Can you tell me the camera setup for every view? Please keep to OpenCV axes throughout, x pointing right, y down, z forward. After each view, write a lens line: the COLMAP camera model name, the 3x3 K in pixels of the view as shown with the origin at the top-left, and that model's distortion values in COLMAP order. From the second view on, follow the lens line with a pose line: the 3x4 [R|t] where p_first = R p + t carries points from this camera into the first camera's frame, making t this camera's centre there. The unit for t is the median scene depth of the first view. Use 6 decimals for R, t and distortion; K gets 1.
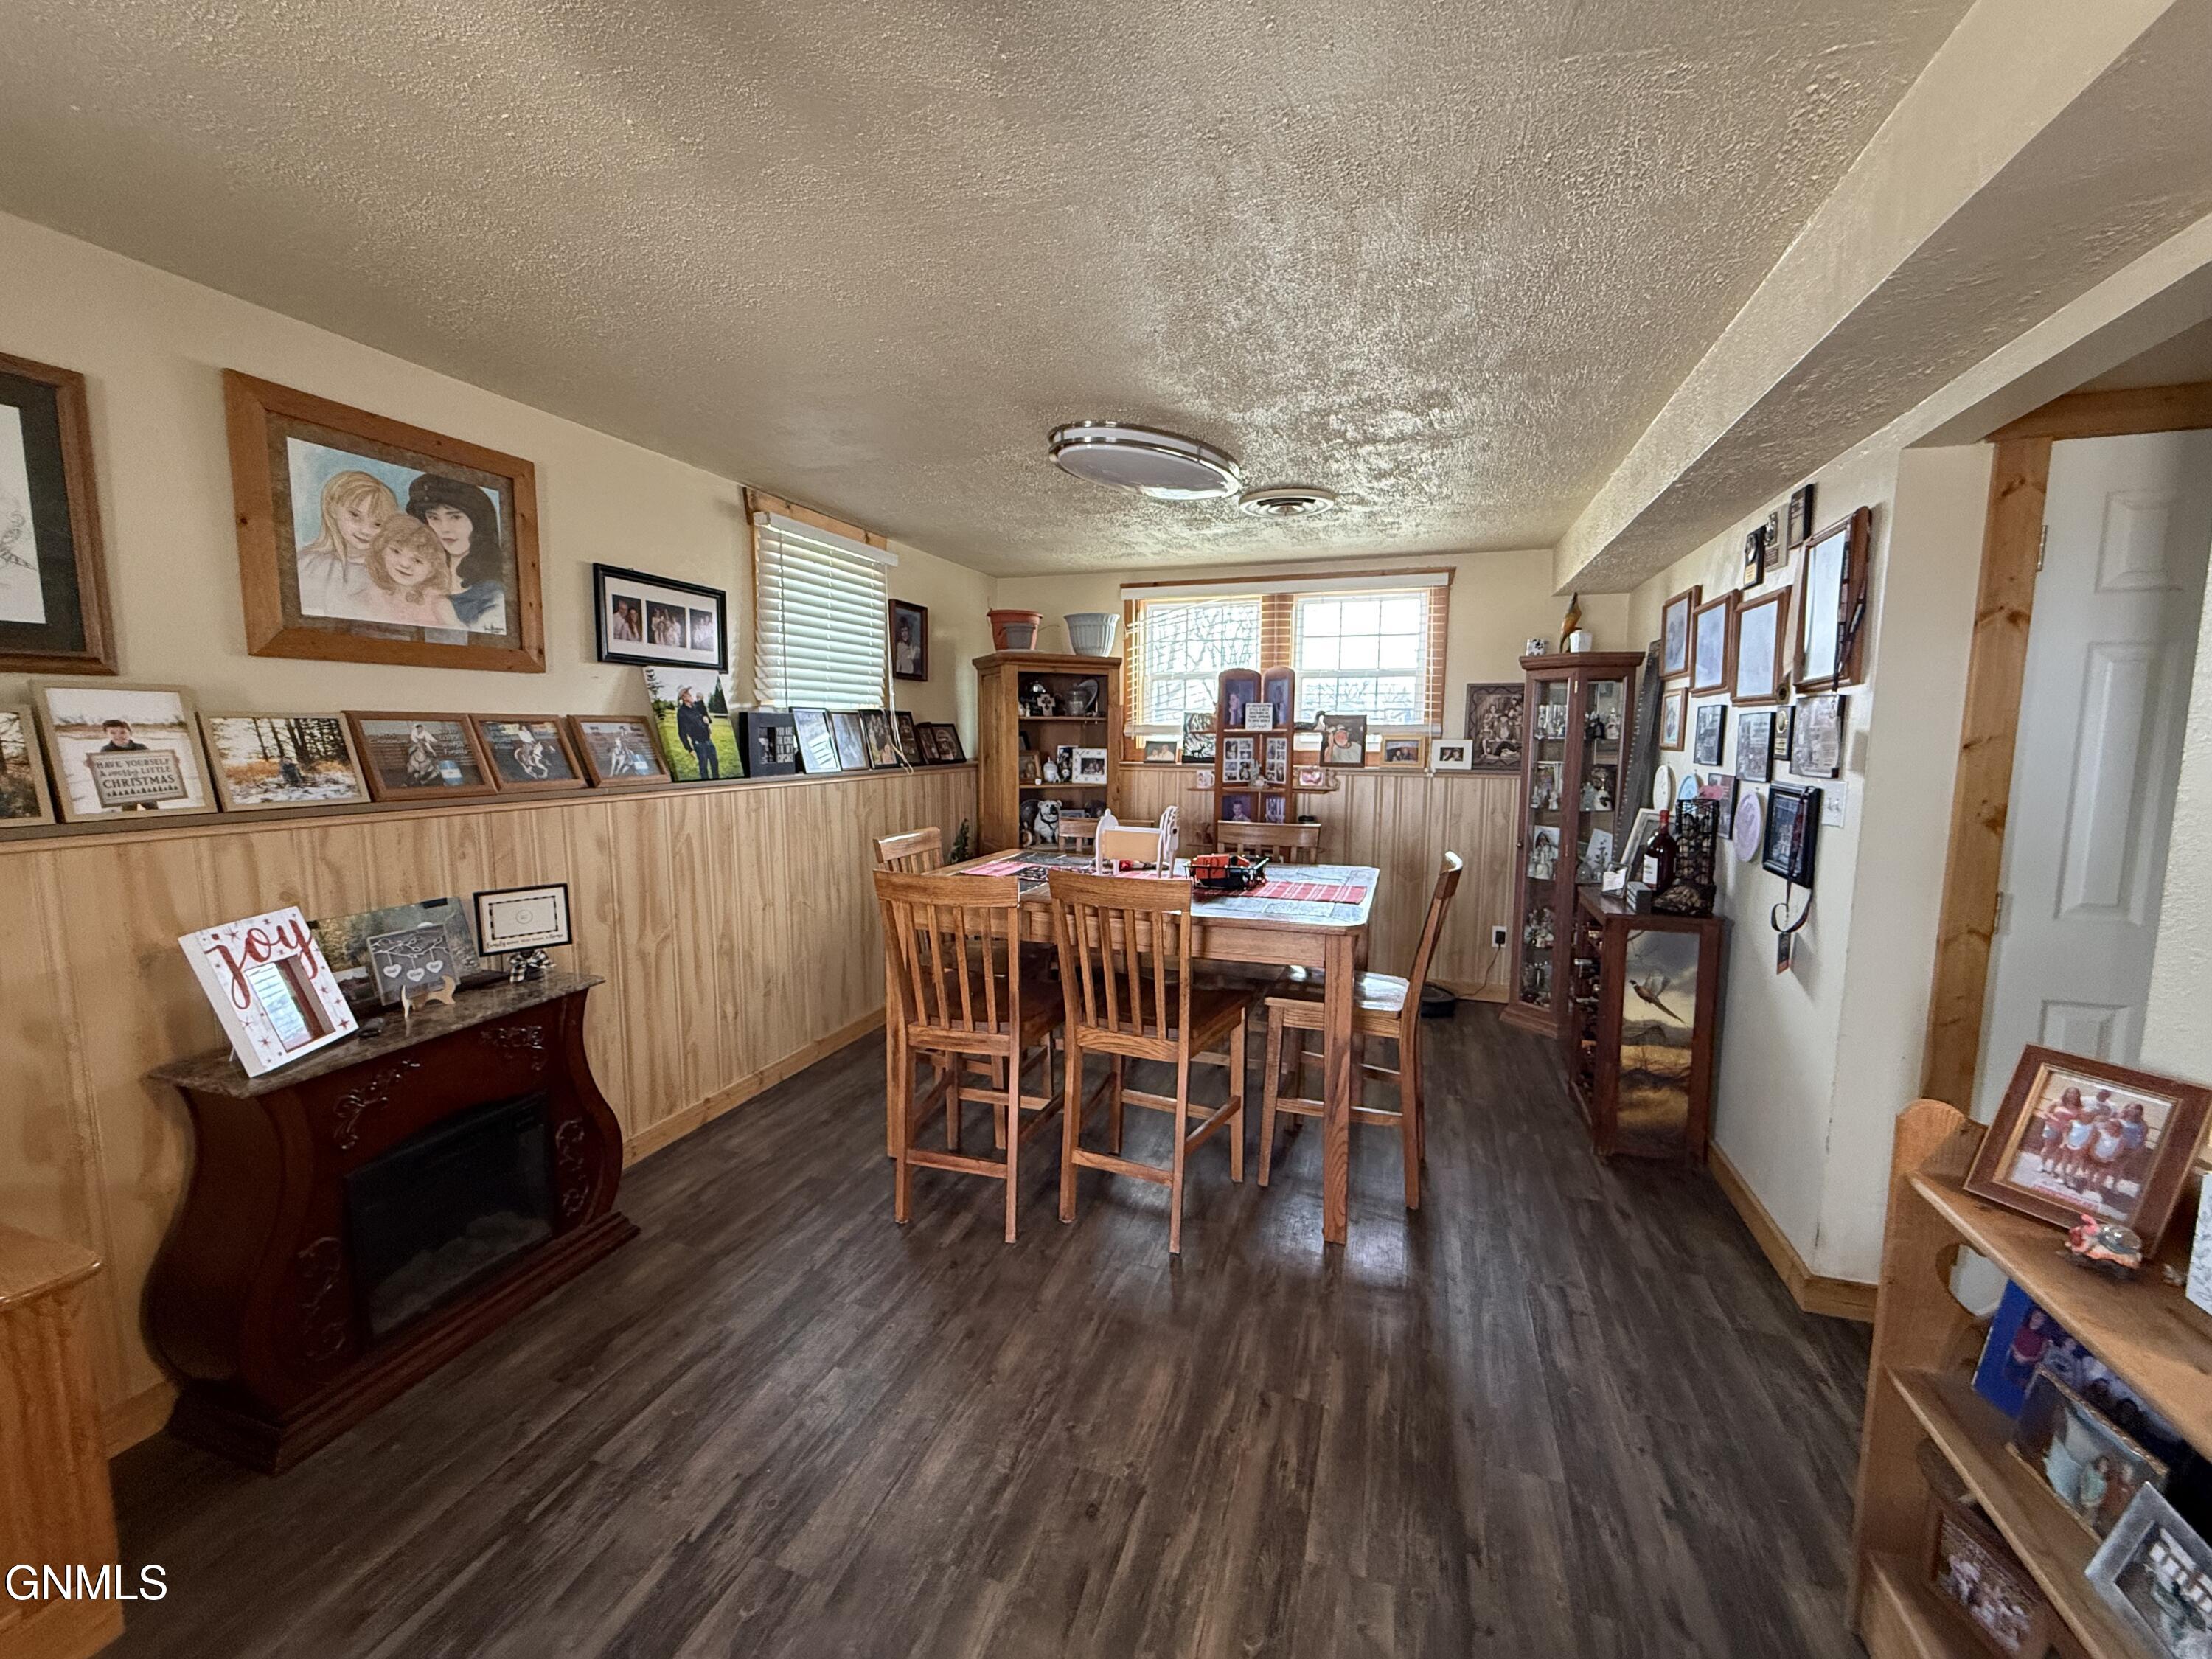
lens RADIAL K [[891.9, 0, 1114.1], [0, 891.9, 831.1], [0, 0, 1]] dist [-0.000496, 0.000091]
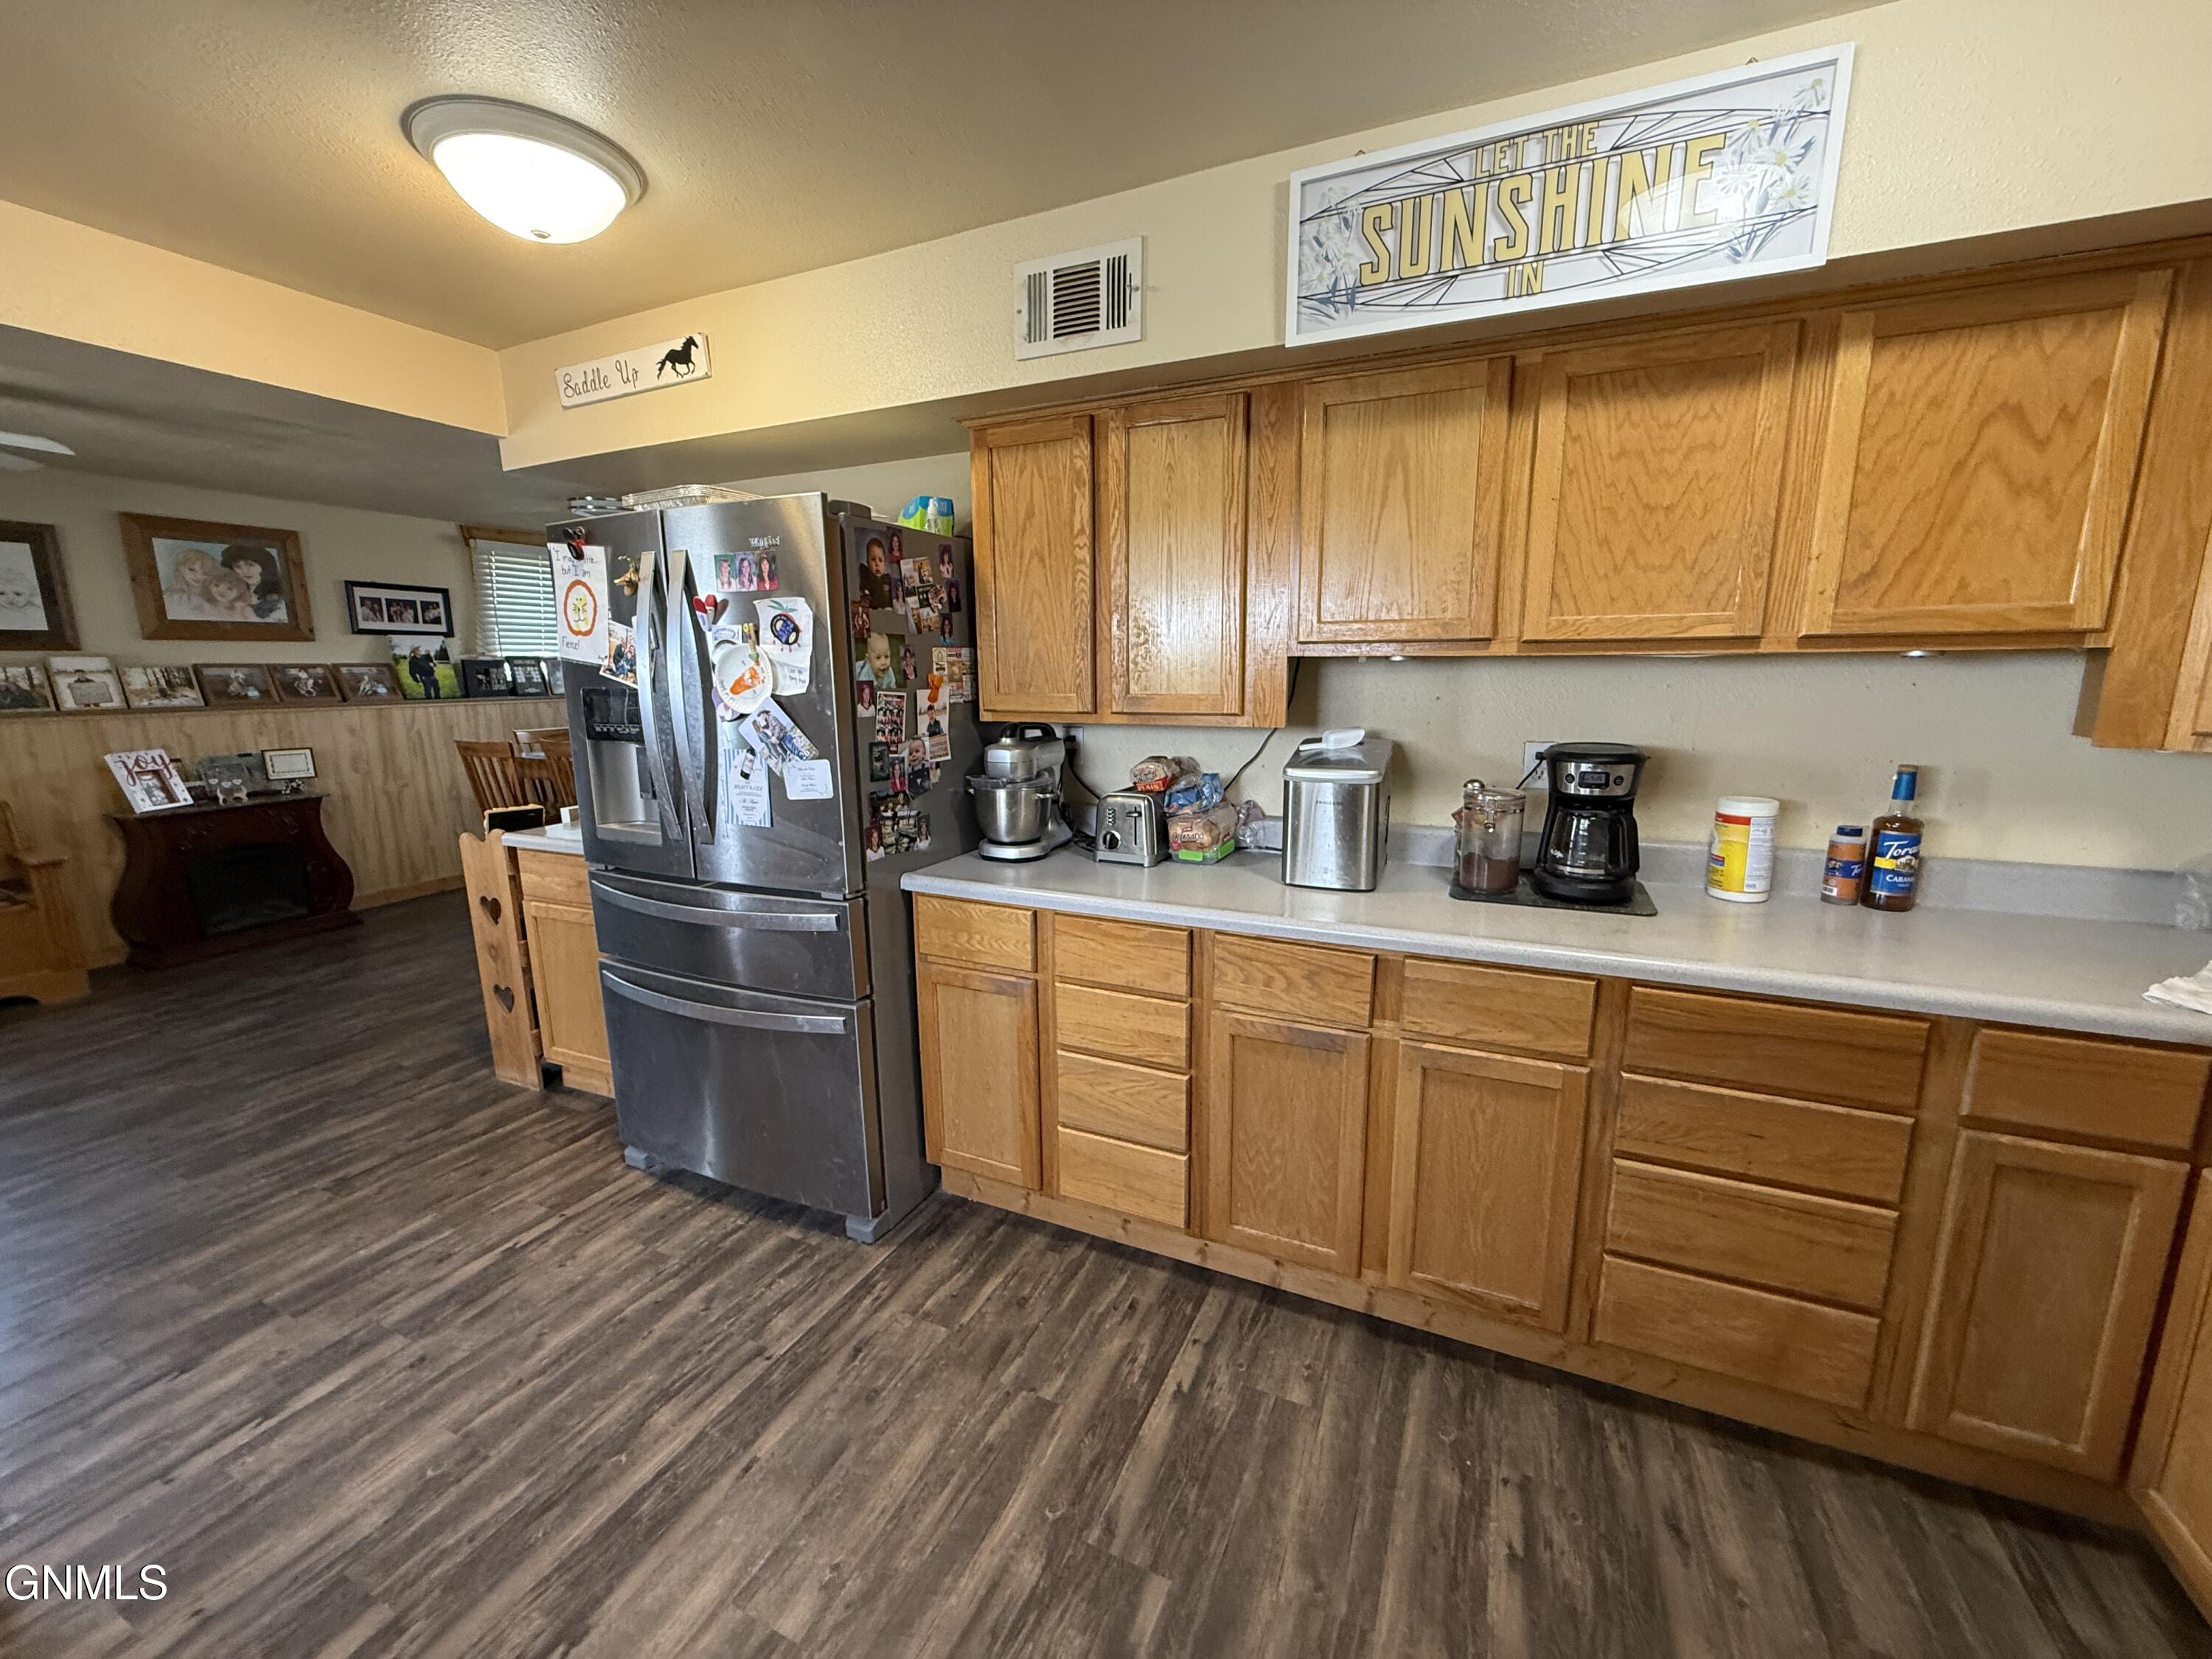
lens RADIAL K [[891.9, 0, 1094.5], [0, 891.9, 831.9], [0, 0, 1]] dist [-0.000496, 0.000091]
pose [[0.992879, 0.004797, -0.119027, 1.408328], [0.003435, 0.997621, 0.068852, 0.117482], [0.119075, -0.068771, 0.990501, -0.814763]]
